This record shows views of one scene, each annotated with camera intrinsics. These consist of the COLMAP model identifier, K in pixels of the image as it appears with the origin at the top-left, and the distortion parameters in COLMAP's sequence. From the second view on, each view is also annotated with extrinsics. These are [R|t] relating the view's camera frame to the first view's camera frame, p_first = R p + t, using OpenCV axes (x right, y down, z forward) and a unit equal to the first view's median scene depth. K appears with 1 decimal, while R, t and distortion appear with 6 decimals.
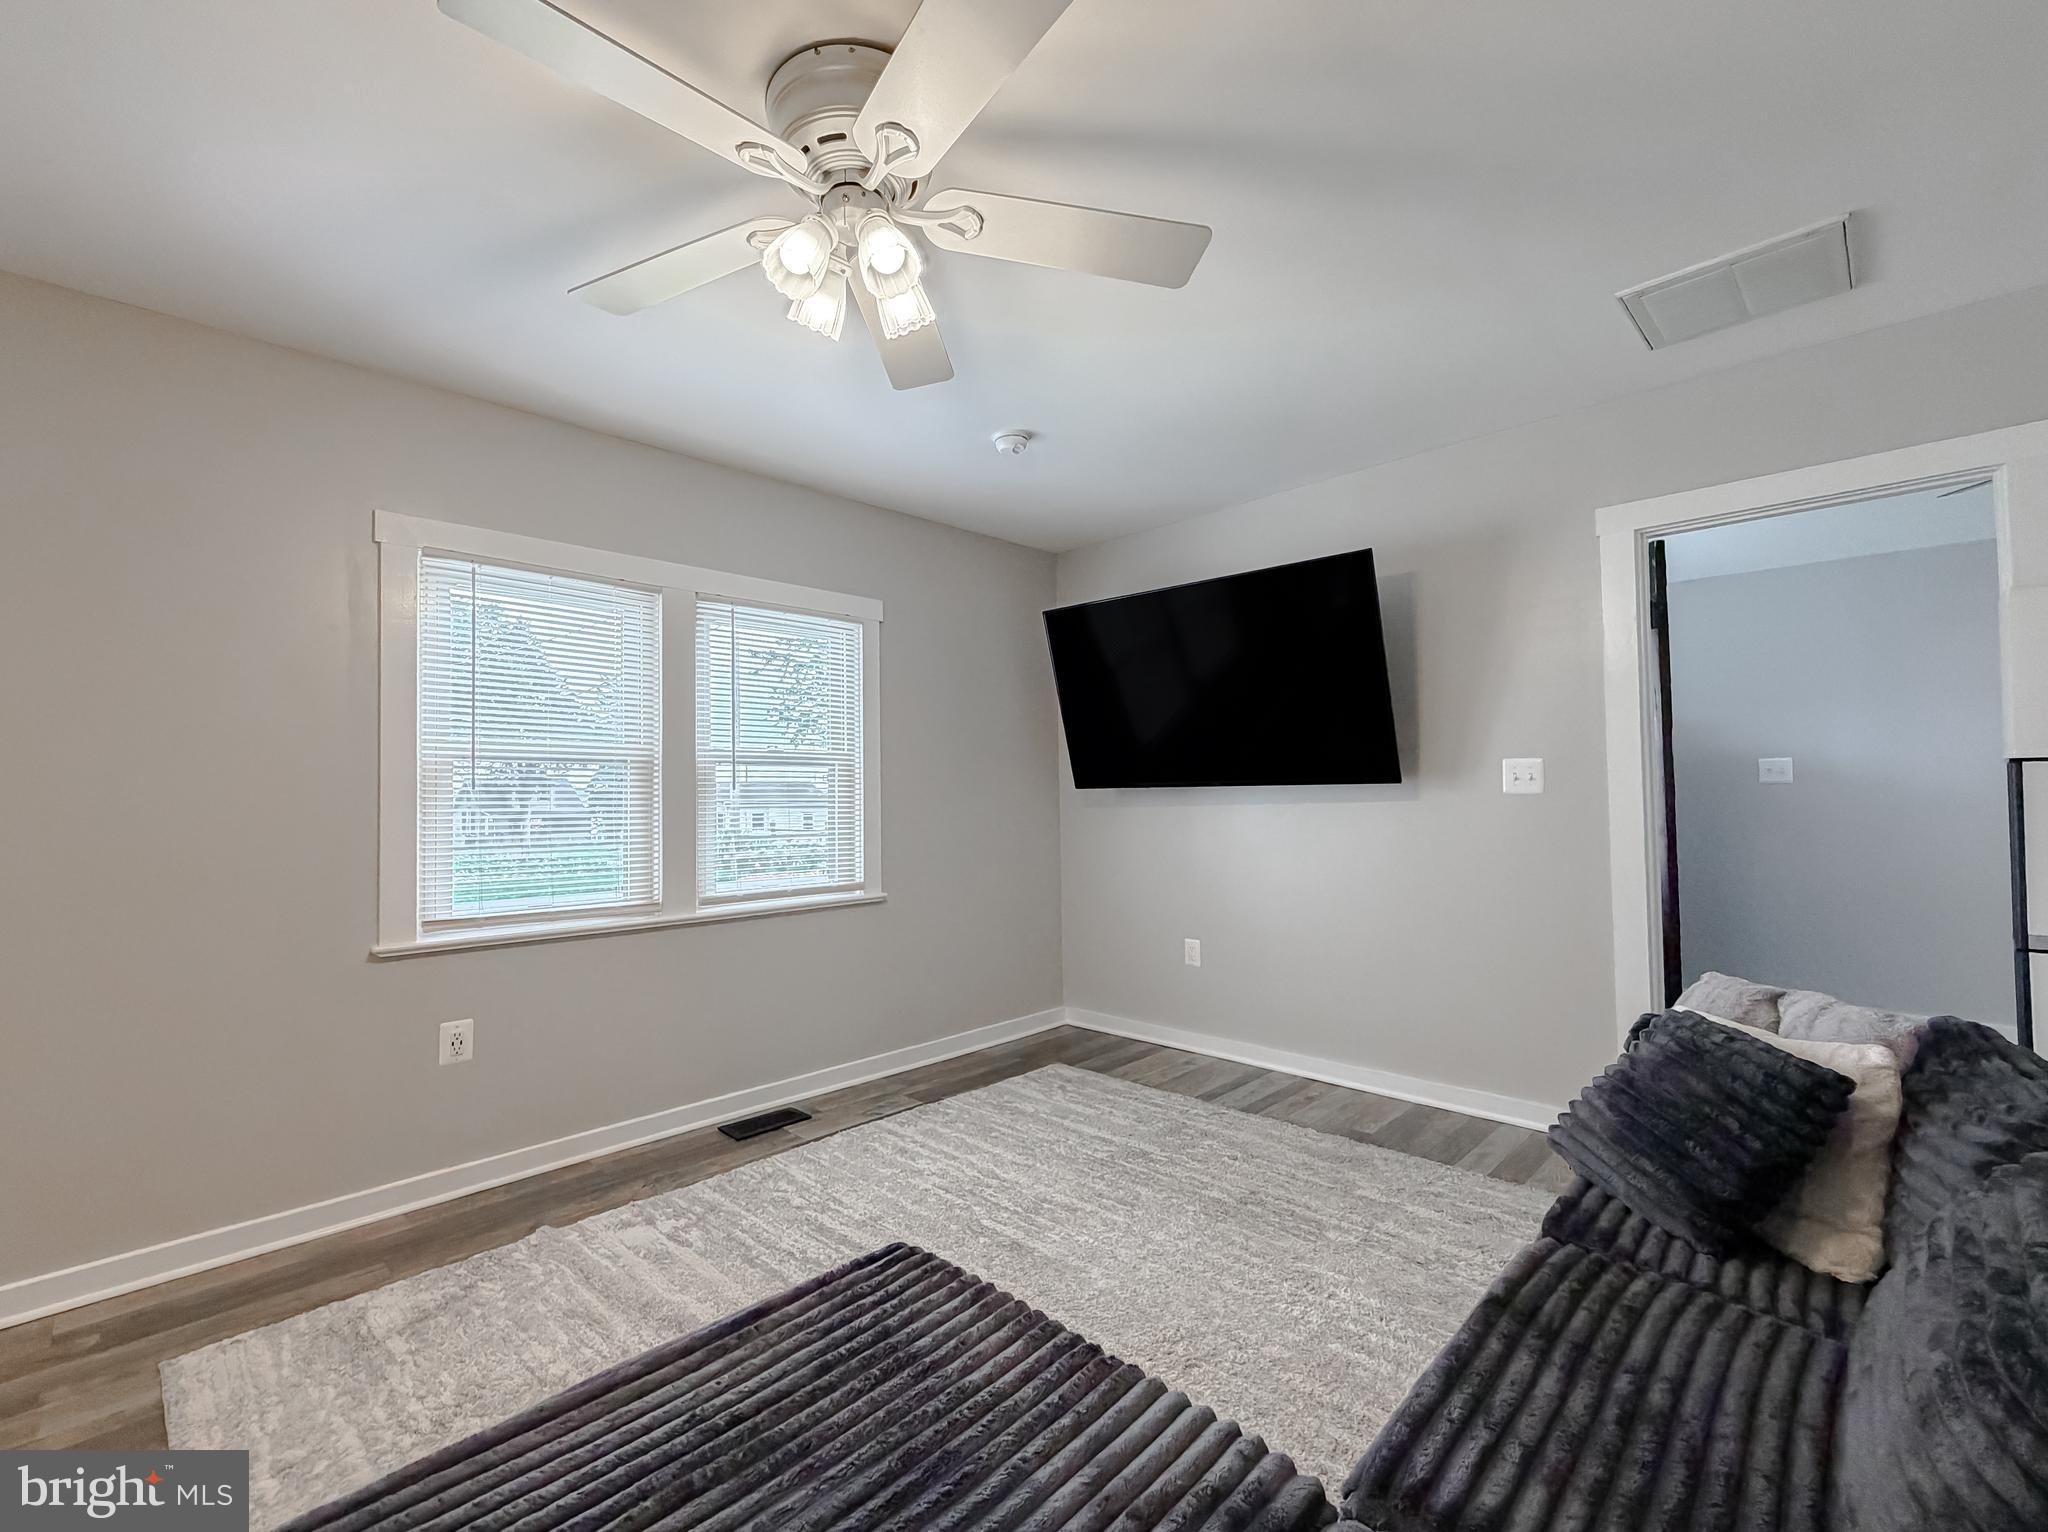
lens RADIAL K [[841.5, 0, 1026.1], [0, 841.5, 776.6], [0, 0, 1]] dist [-0.000253, -0.000328]
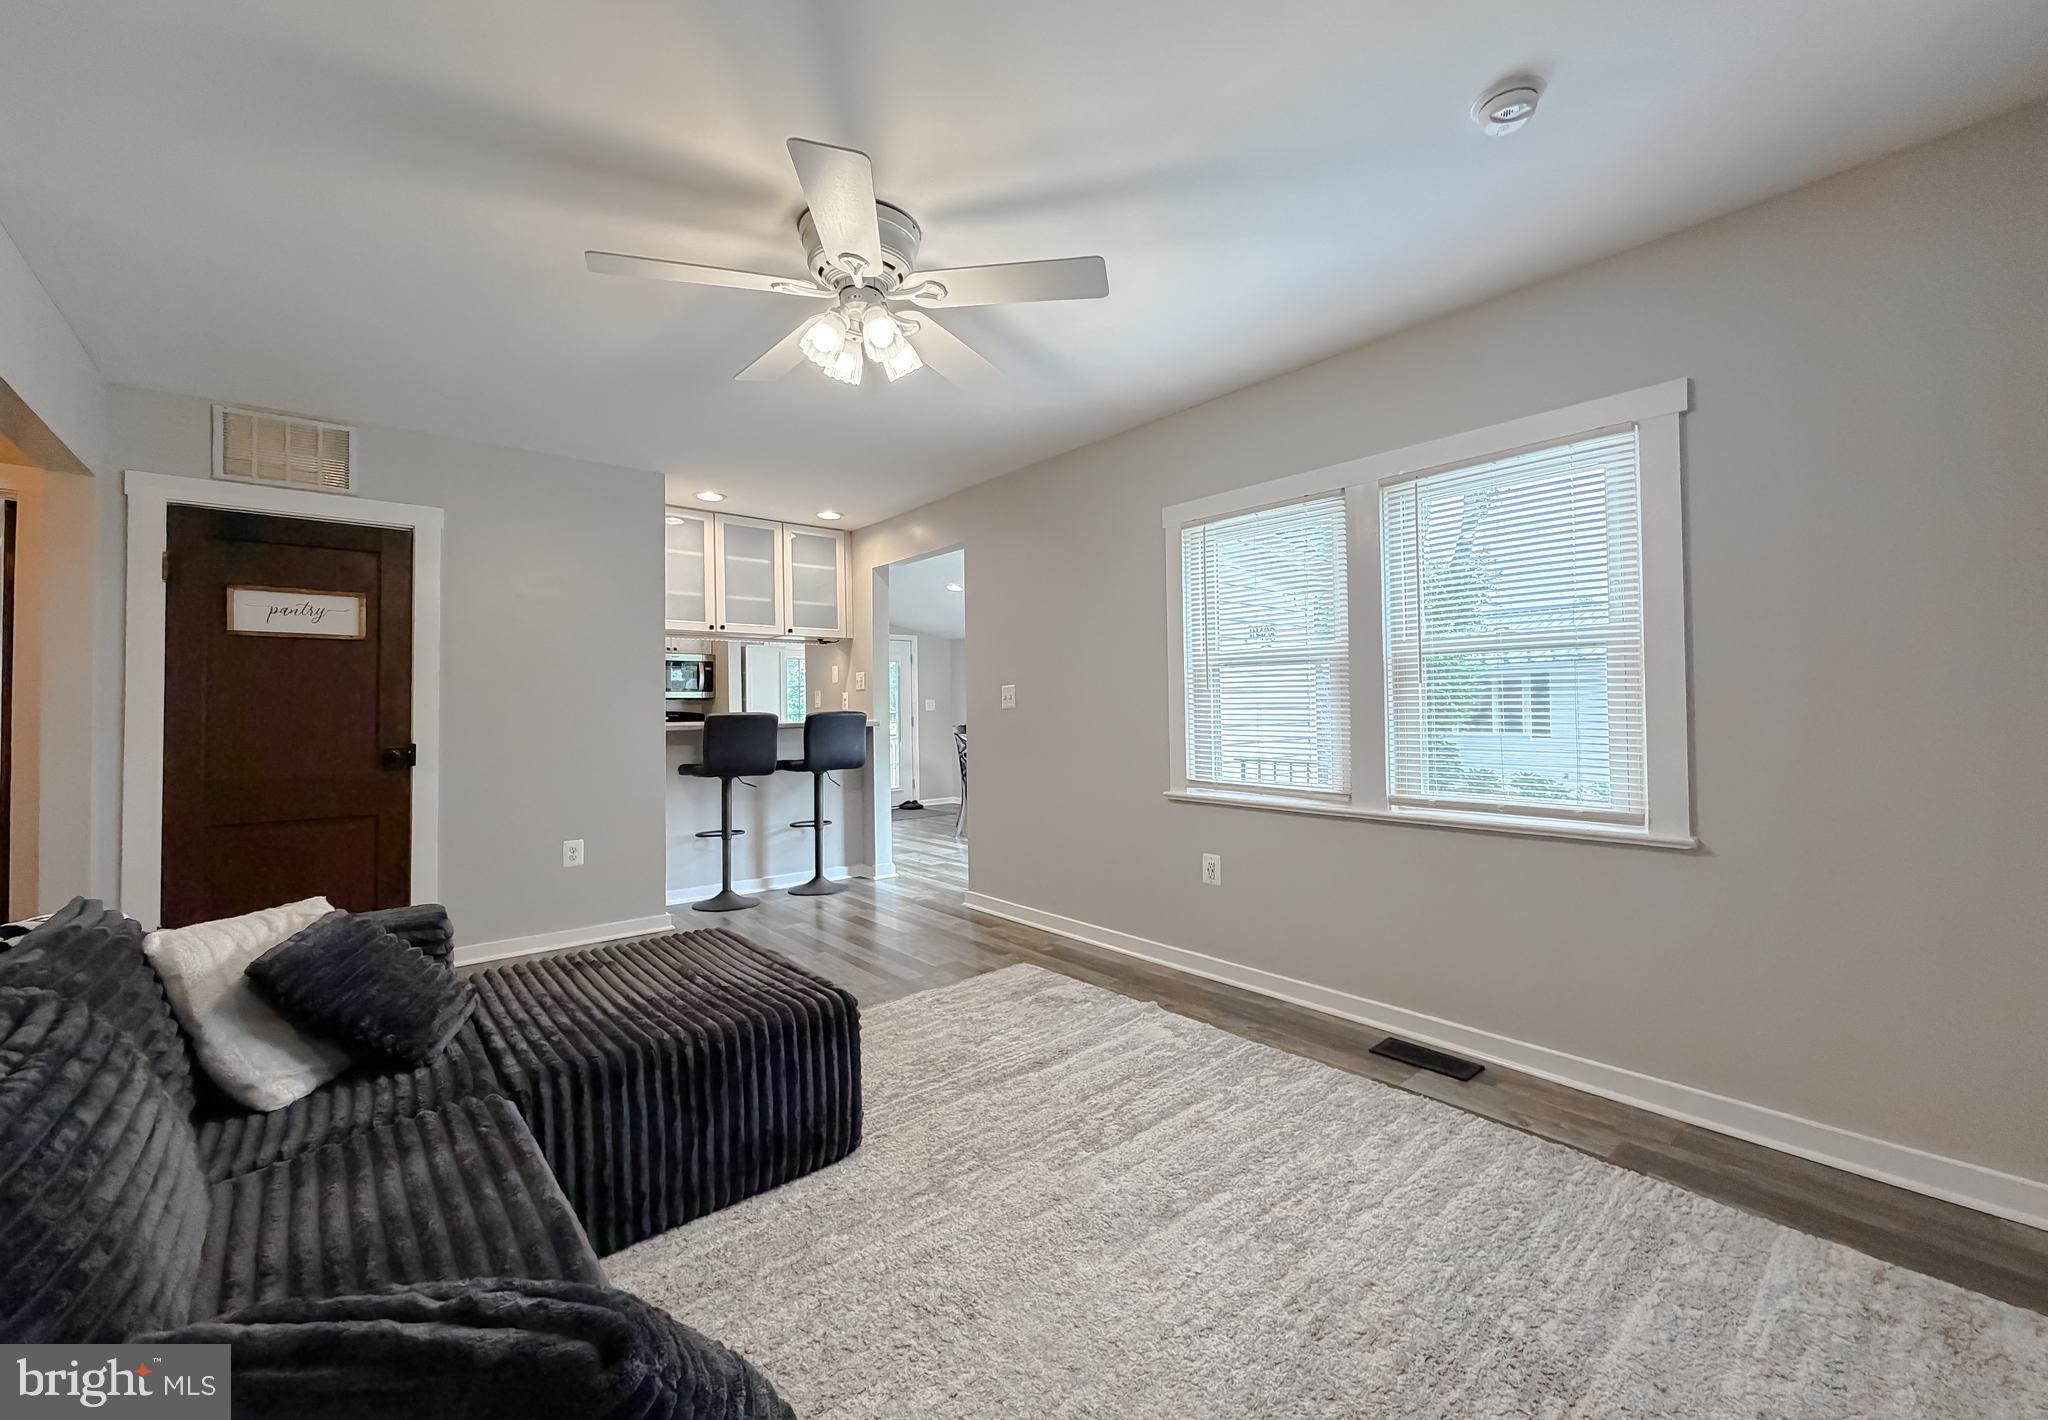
lens RADIAL K [[820.3, 0, 1022.0], [0, 820.3, 700.3], [0, 0, 1]] dist [0.001305, 0.000145]
pose [[-0.068301, -0.003302, -0.997659, 0.601127], [0.031792, 0.999479, -0.005485, 0.027206], [0.997158, -0.032092, -0.068160, 0.669592]]
